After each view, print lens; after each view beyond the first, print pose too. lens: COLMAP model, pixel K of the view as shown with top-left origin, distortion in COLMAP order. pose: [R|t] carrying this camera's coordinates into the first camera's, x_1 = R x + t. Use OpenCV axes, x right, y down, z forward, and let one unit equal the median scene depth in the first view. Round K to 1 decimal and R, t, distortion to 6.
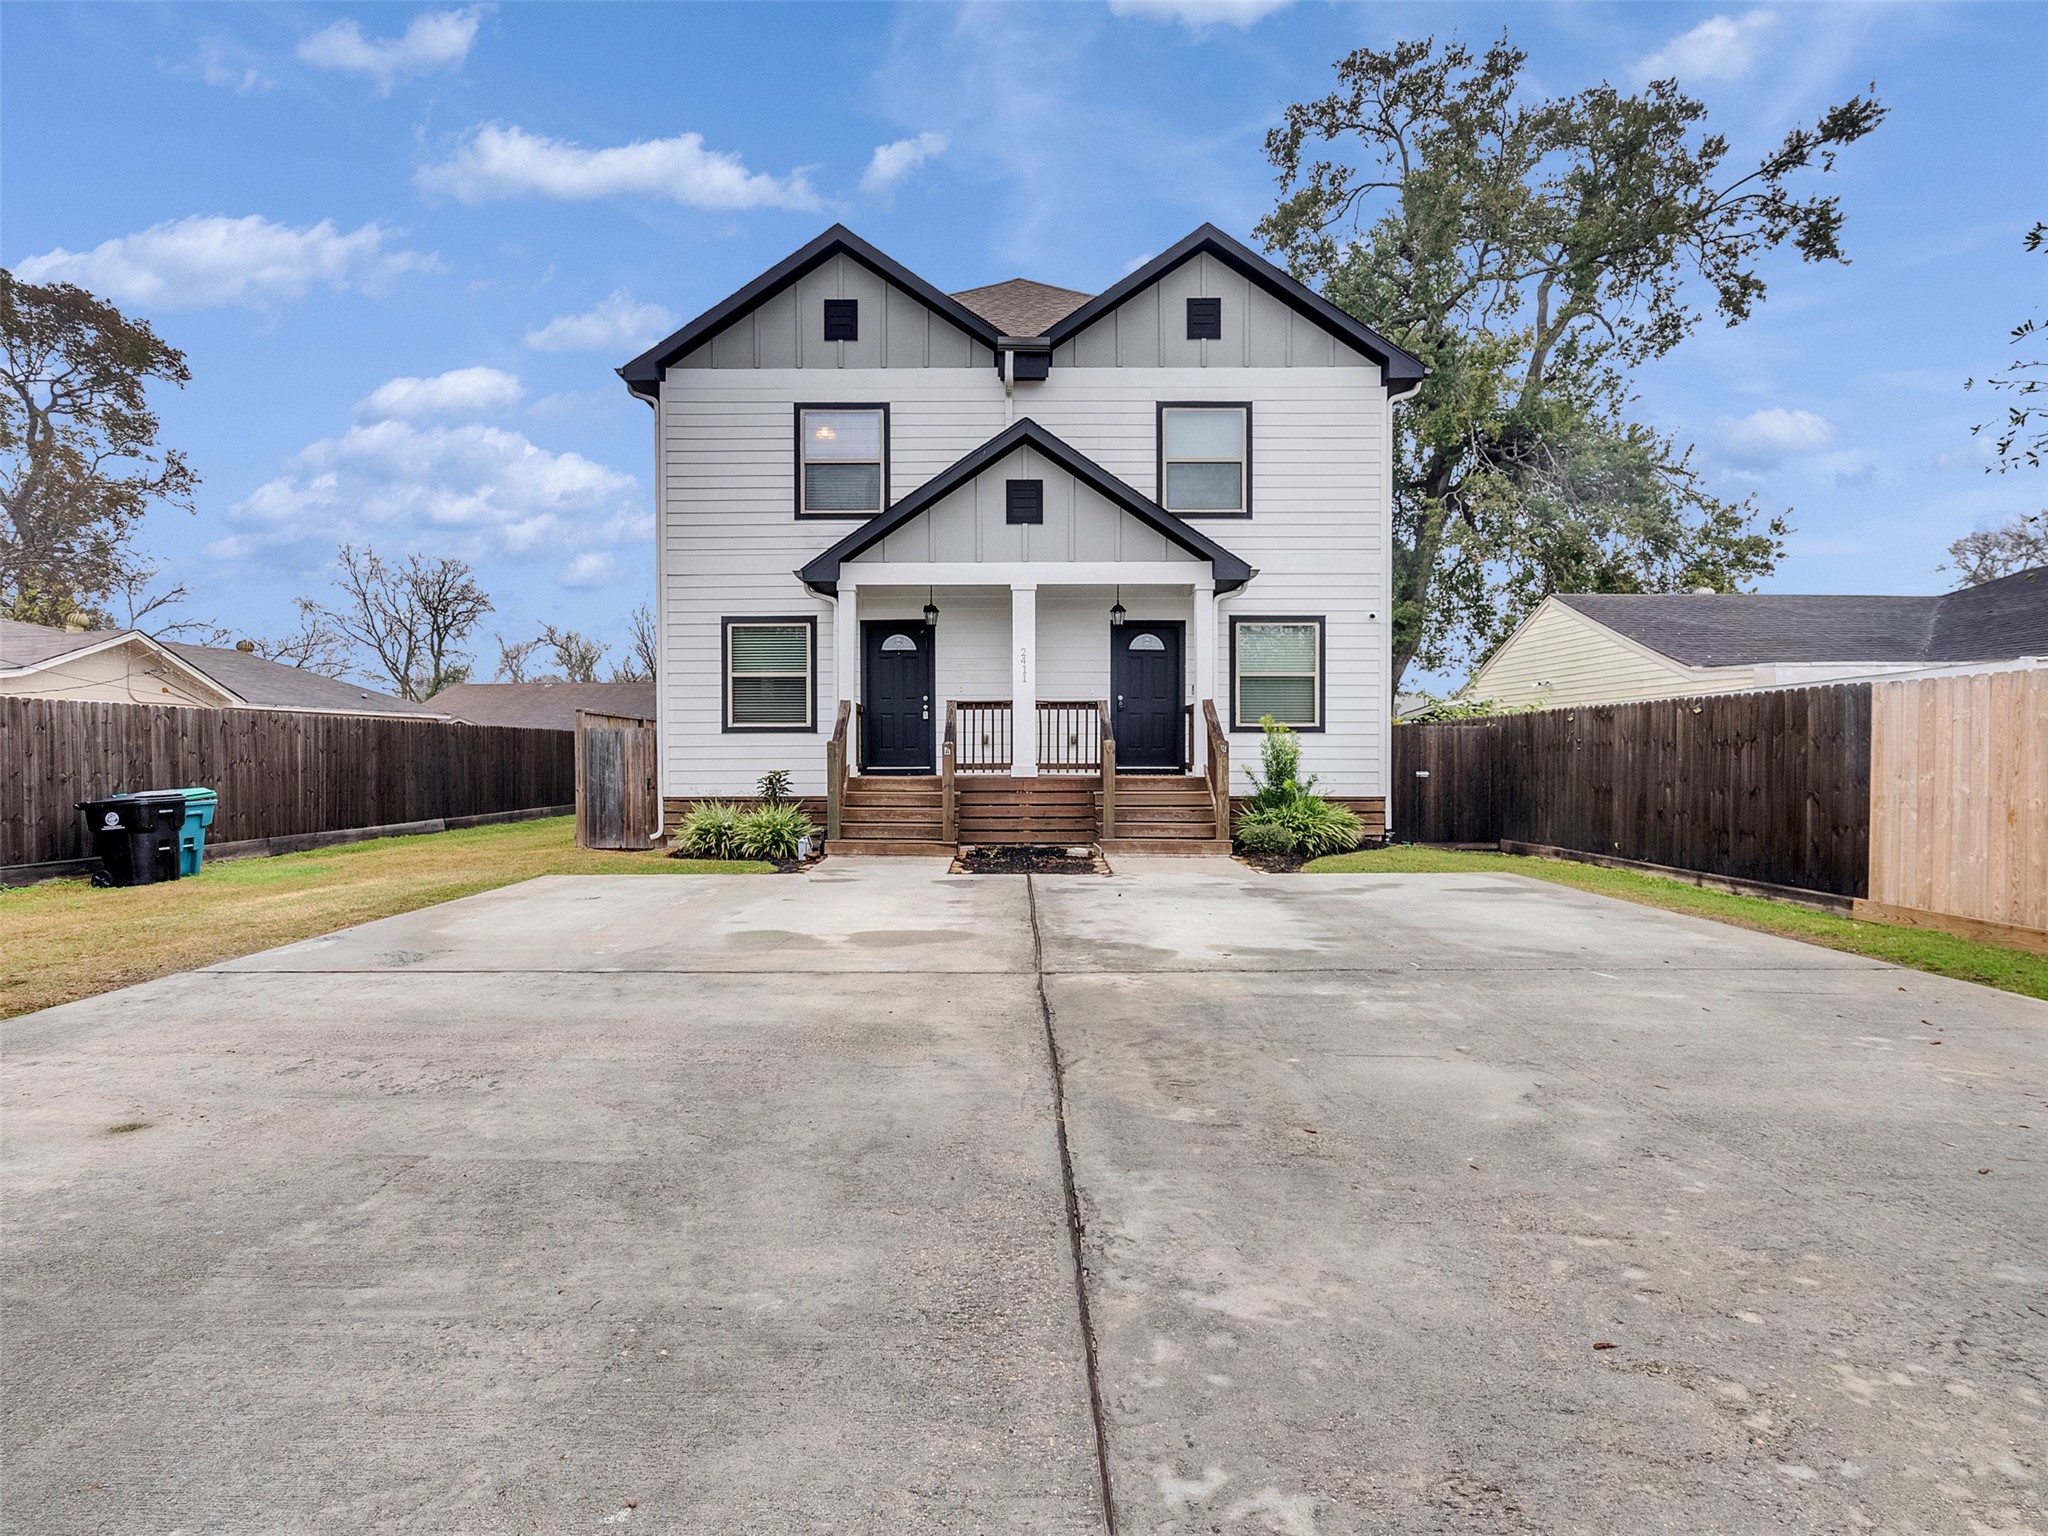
lens RADIAL K [[1048.3, 0, 1002.6], [0, 1048.3, 768.6], [0, 0, 1]] dist [-0.003963, 0.001124]
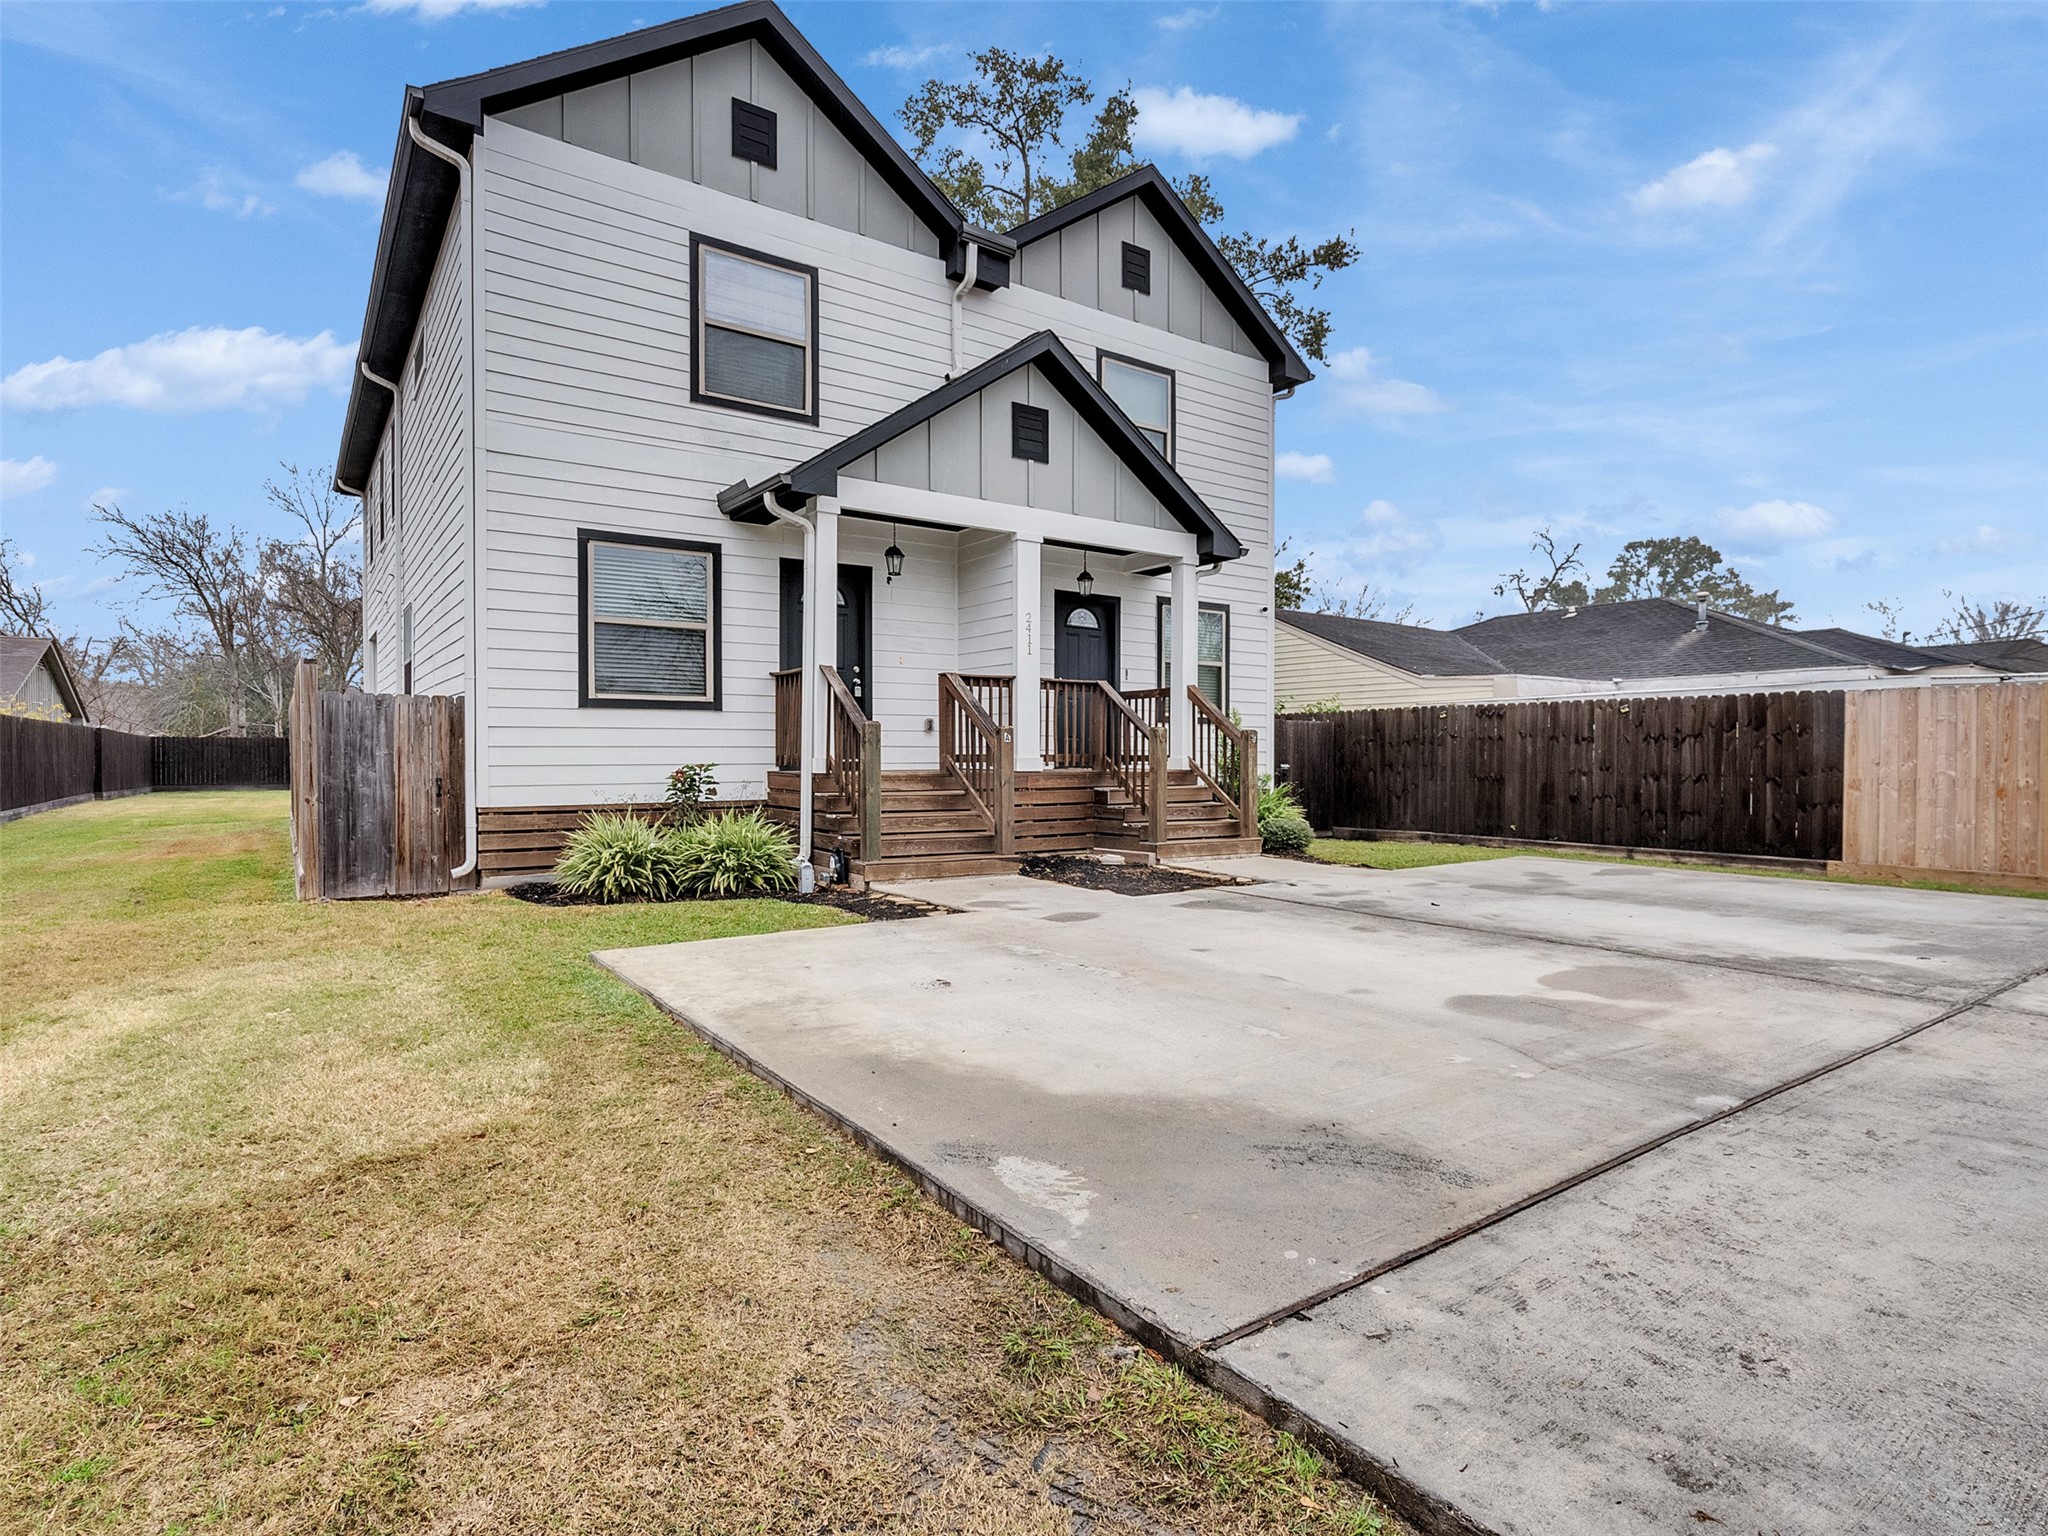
lens RADIAL K [[1048.3, 0, 1010.6], [0, 1048.3, 766.6], [0, 0, 1]] dist [-0.003963, 0.001124]
pose [[0.818616, -0.003498, 0.574331, -0.438712], [0.003674, 0.999993, 0.000855, 0.003443], [-0.574330, 0.001410, 0.818623, 0.326889]]
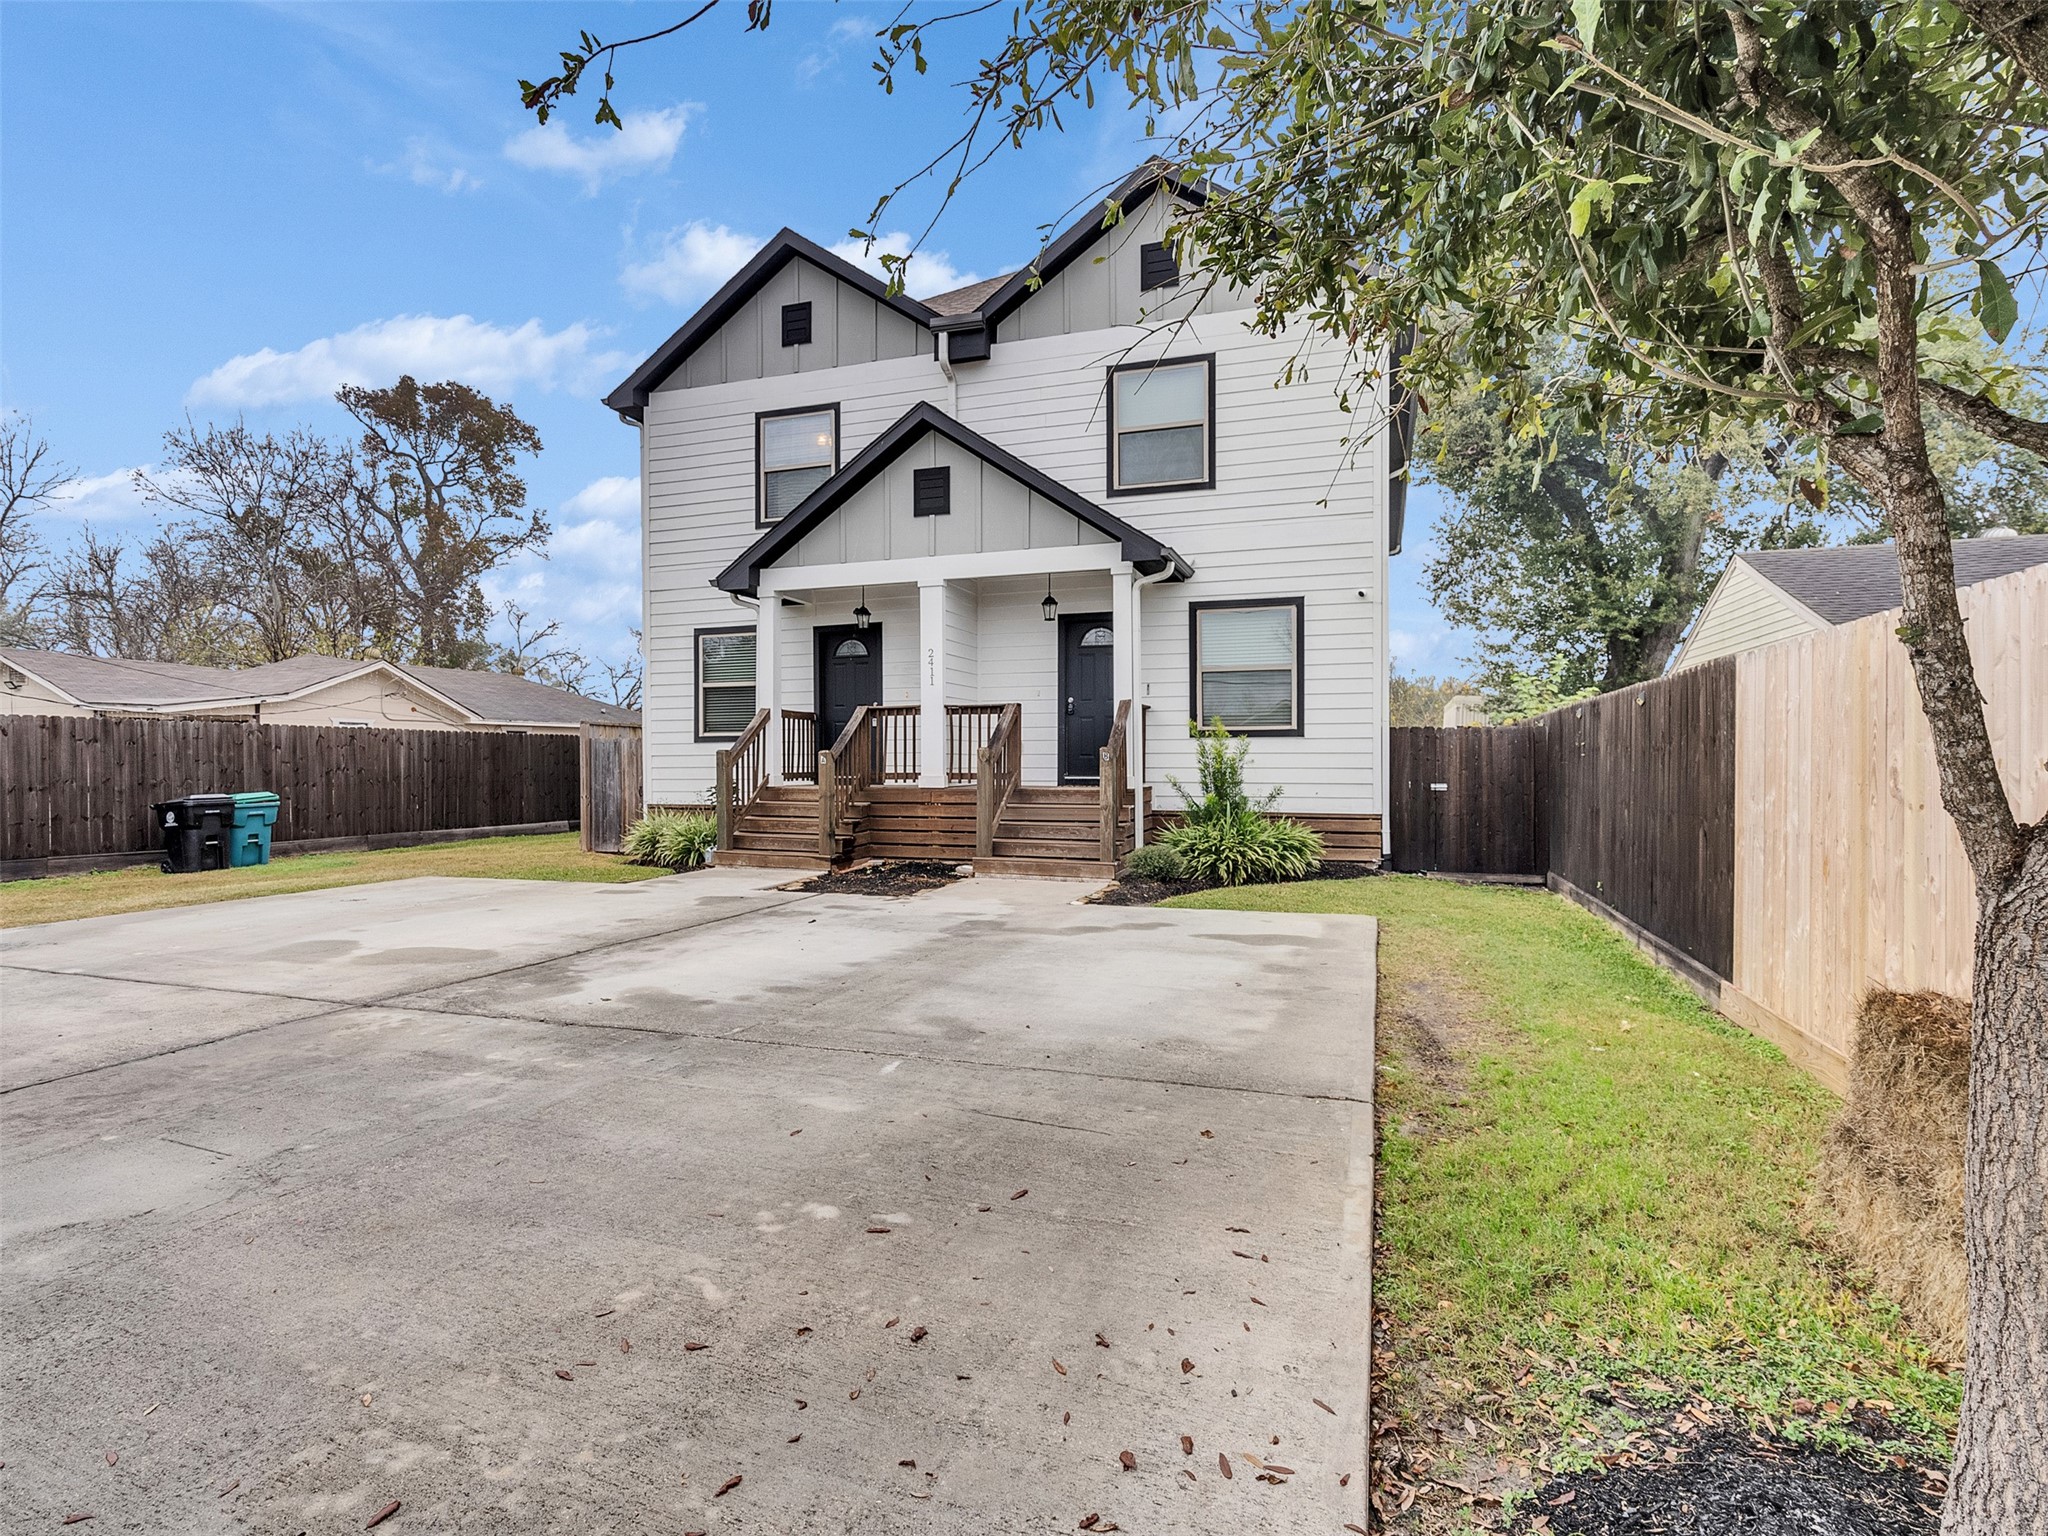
lens RADIAL K [[1048.3, 0, 1006.1], [0, 1048.3, 771.3], [0, 0, 1]] dist [-0.003963, 0.001124]
pose [[0.944338, 0.001672, -0.328973, 0.372077], [-0.002863, 0.999991, -0.003138, -0.003490], [0.328964, 0.003905, 0.944334, 0.137557]]
